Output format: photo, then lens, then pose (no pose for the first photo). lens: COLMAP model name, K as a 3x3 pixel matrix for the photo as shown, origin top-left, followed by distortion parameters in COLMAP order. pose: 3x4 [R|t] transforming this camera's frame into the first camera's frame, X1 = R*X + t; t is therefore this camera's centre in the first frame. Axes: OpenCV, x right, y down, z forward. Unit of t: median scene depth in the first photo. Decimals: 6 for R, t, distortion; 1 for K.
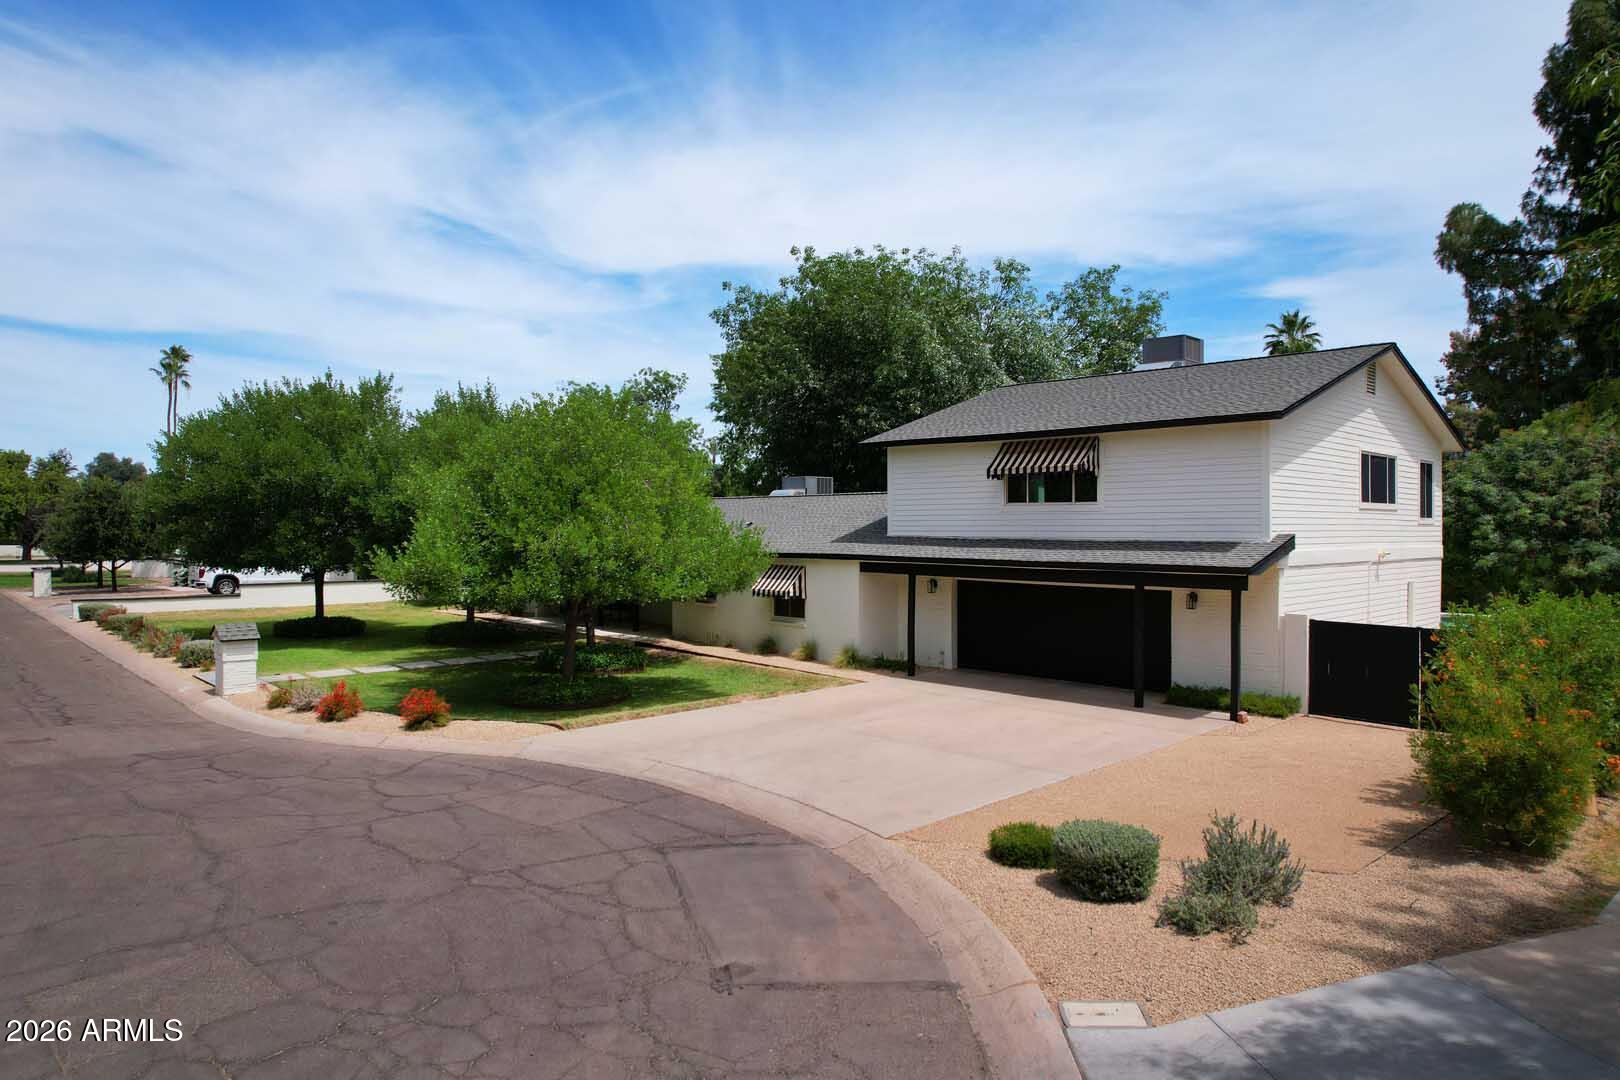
lens RADIAL K [[1012.6, 0, 806.8], [0, 1012.6, 526.2], [0, 0, 1]] dist [-0.037097, 0.000925]
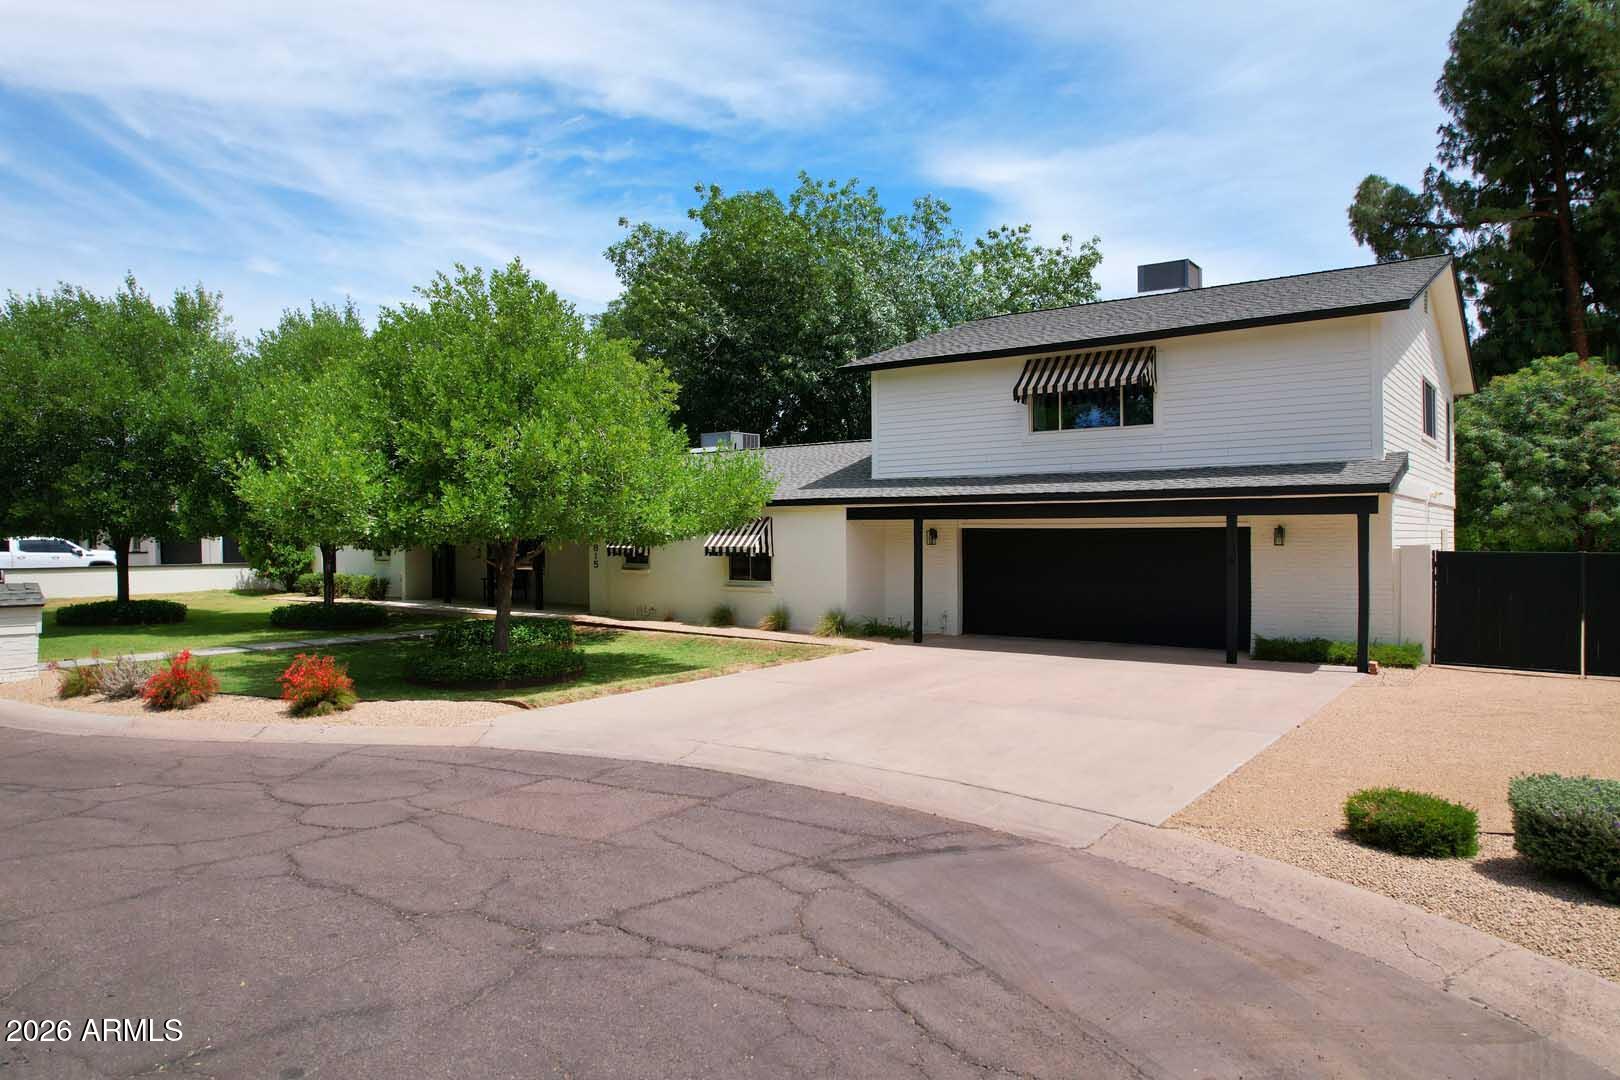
lens RADIAL K [[1025.2, 0, 810.0], [0, 1025.2, 540.0], [0, 0, 1]] dist [-0.031867, -0.000368]
pose [[0.986633, -0.006361, 0.162831, -0.132774], [0.005408, 0.999966, 0.006297, 0.066239], [-0.162866, -0.005332, 0.986634, 0.216671]]
